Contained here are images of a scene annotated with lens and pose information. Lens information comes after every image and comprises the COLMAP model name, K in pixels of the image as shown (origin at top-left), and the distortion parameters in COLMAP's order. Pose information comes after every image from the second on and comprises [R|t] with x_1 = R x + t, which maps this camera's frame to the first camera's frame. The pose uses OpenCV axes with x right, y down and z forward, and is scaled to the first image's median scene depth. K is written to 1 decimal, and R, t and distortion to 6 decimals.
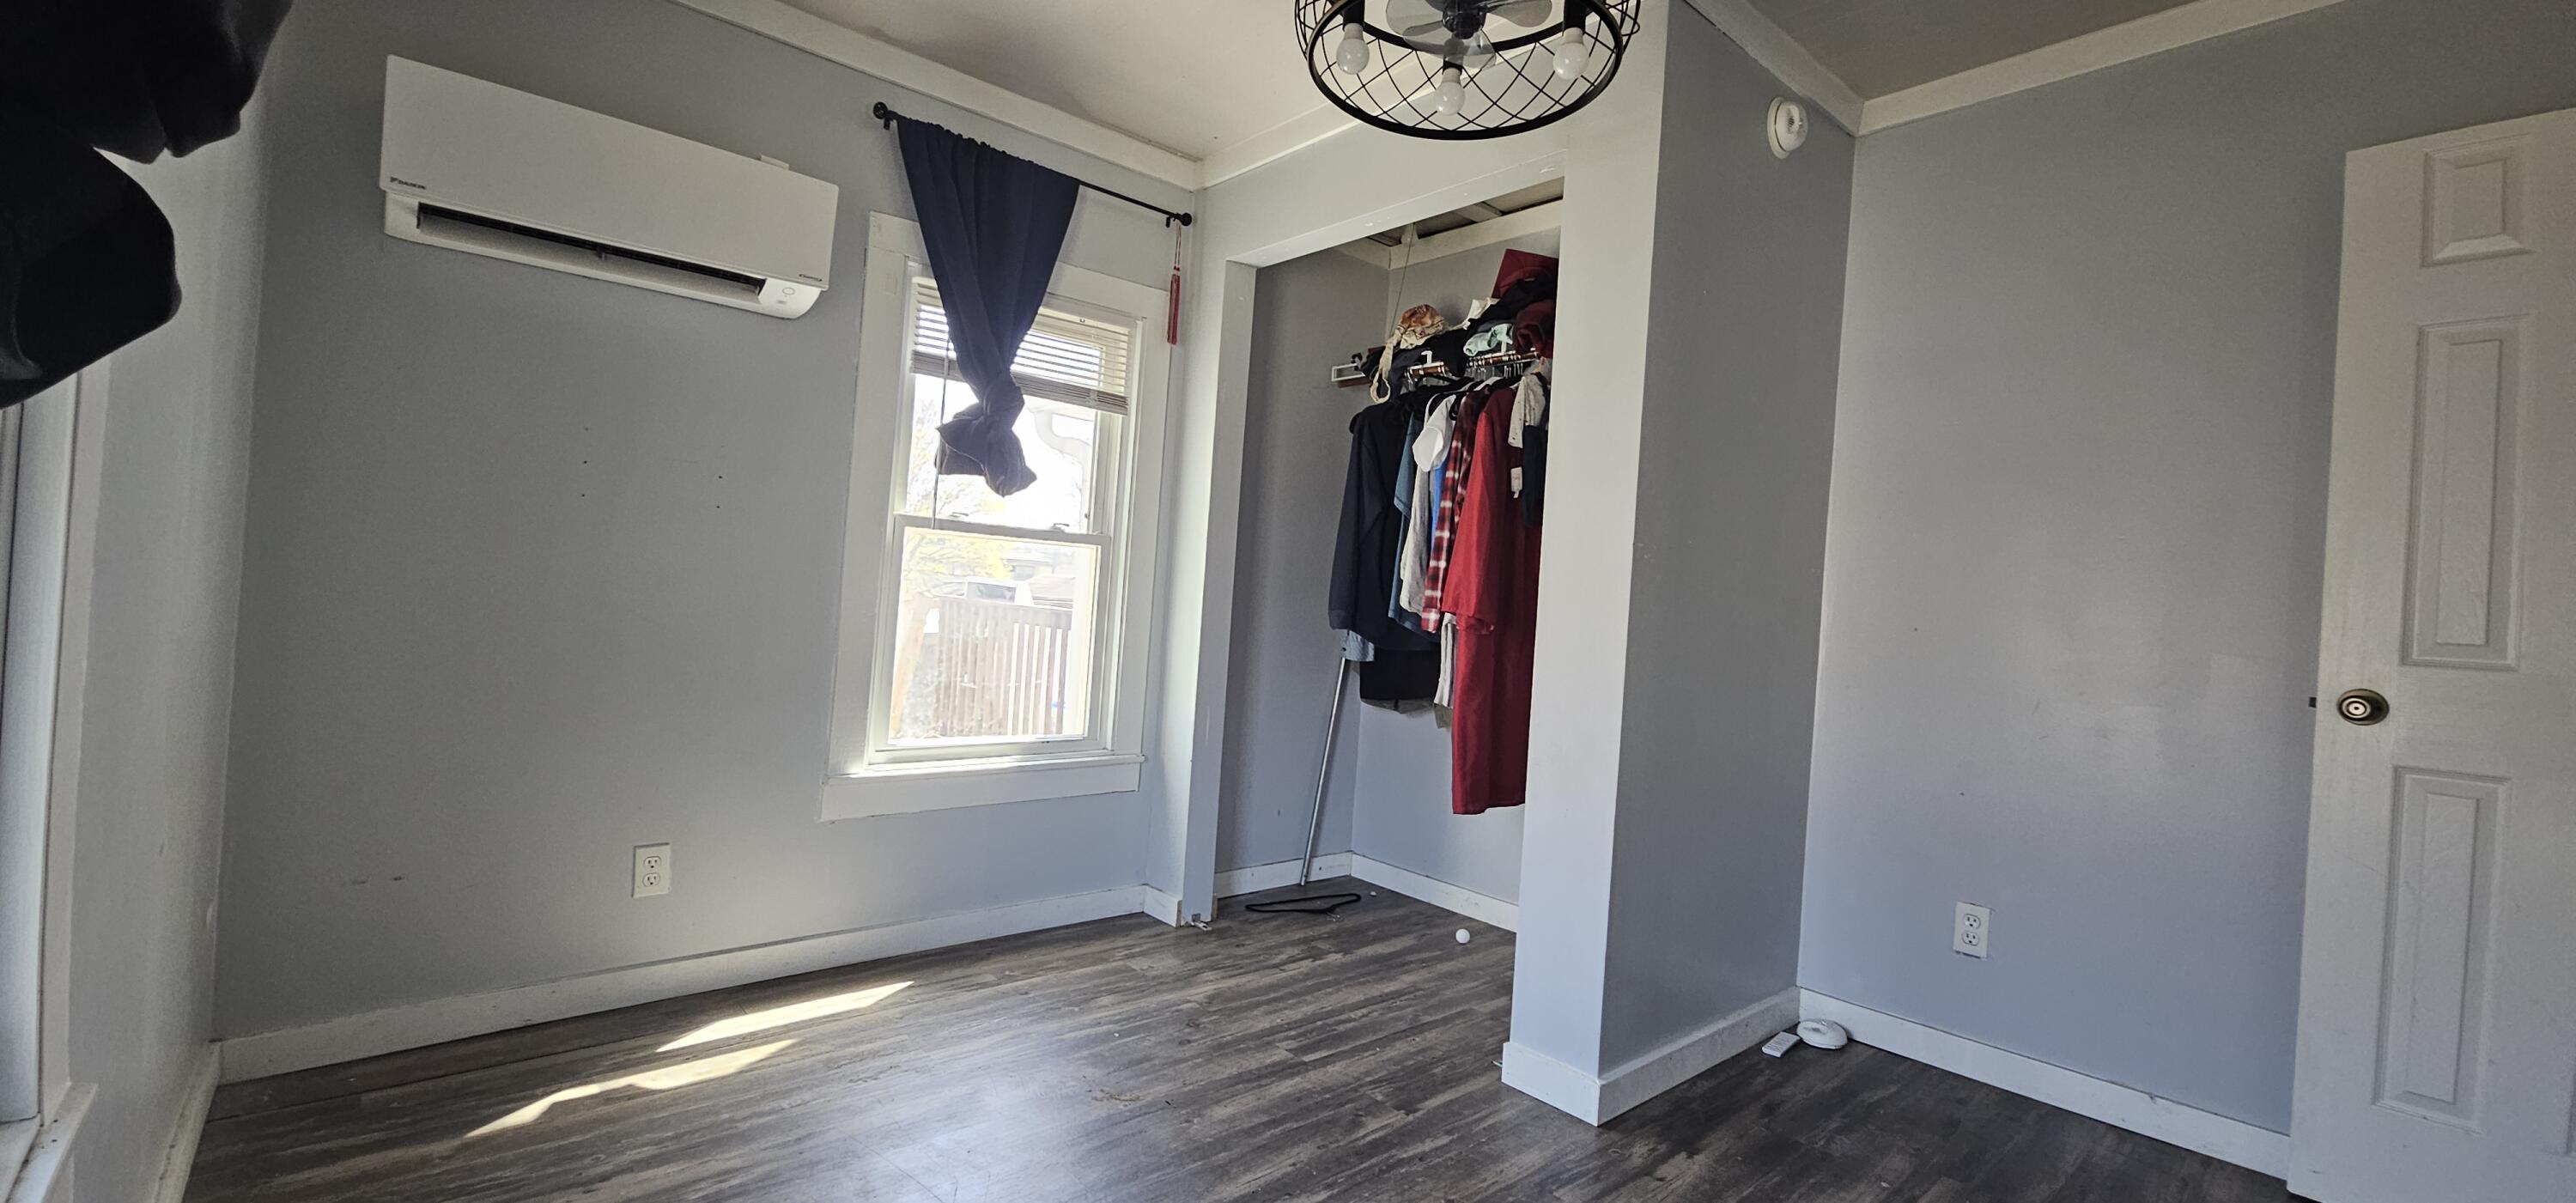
lens RADIAL K [[1049.4, 0, 1282.7], [0, 1049.4, 591.0], [0, 0, 1]] dist [-0.000617, -0.000083]
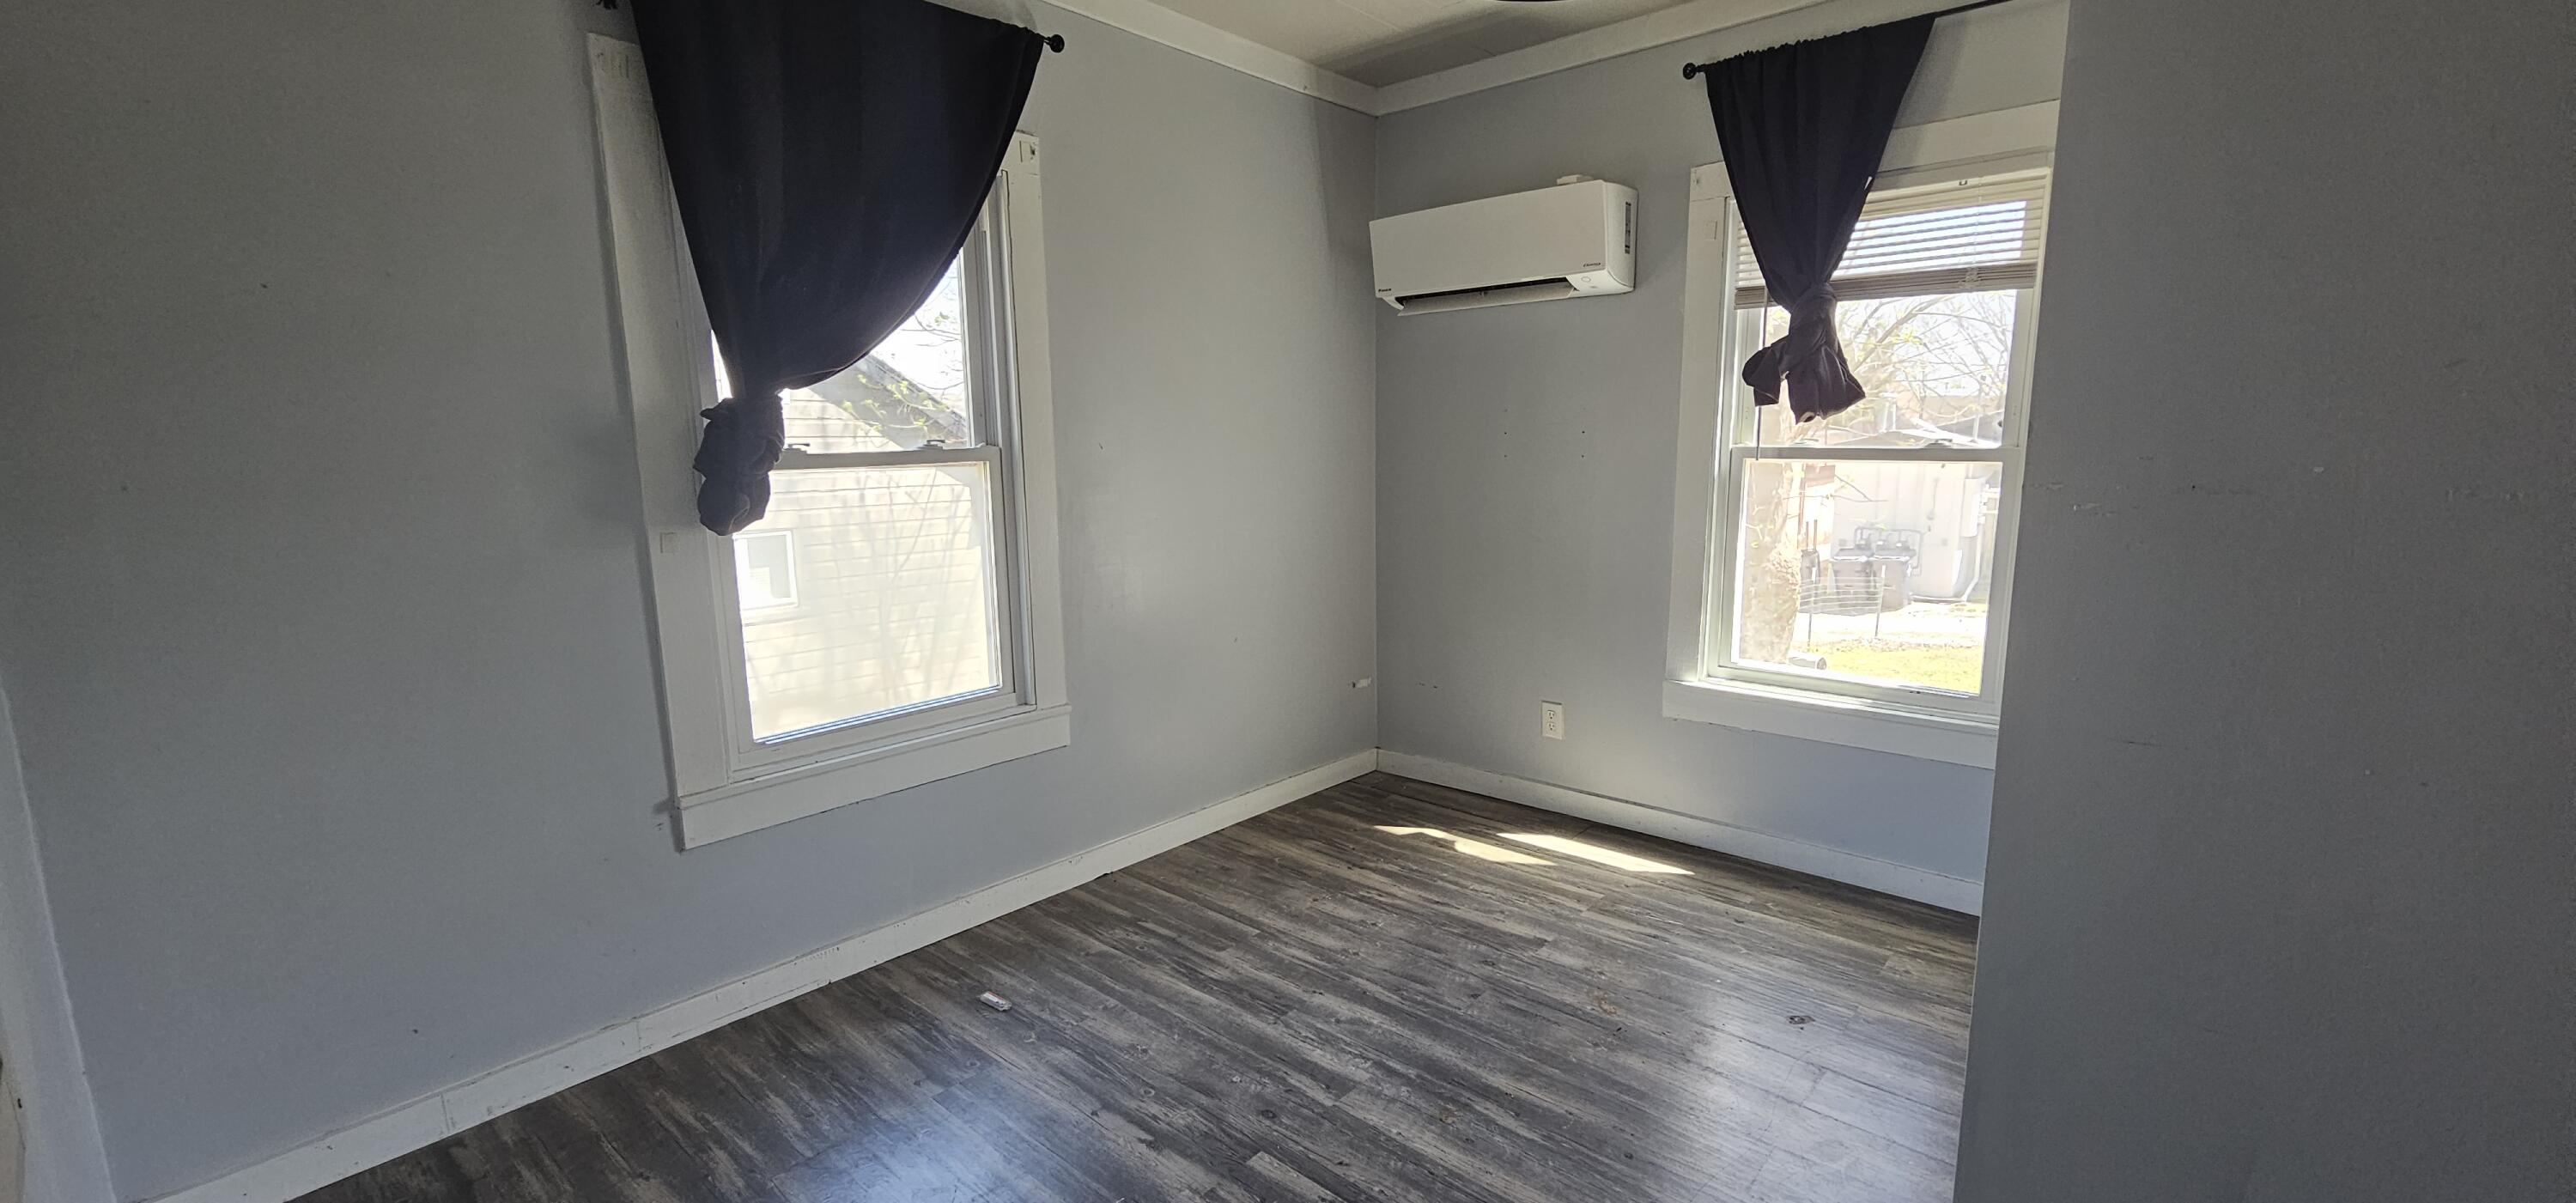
lens RADIAL K [[1049.4, 0, 1282.7], [0, 1049.4, 591.0], [0, 0, 1]] dist [-0.000617, -0.000083]
pose [[0.121989, 0.089411, -0.988496, 0.663382], [0.026780, 0.995275, 0.093329, -0.041737], [0.992170, -0.037857, 0.119018, 0.441246]]
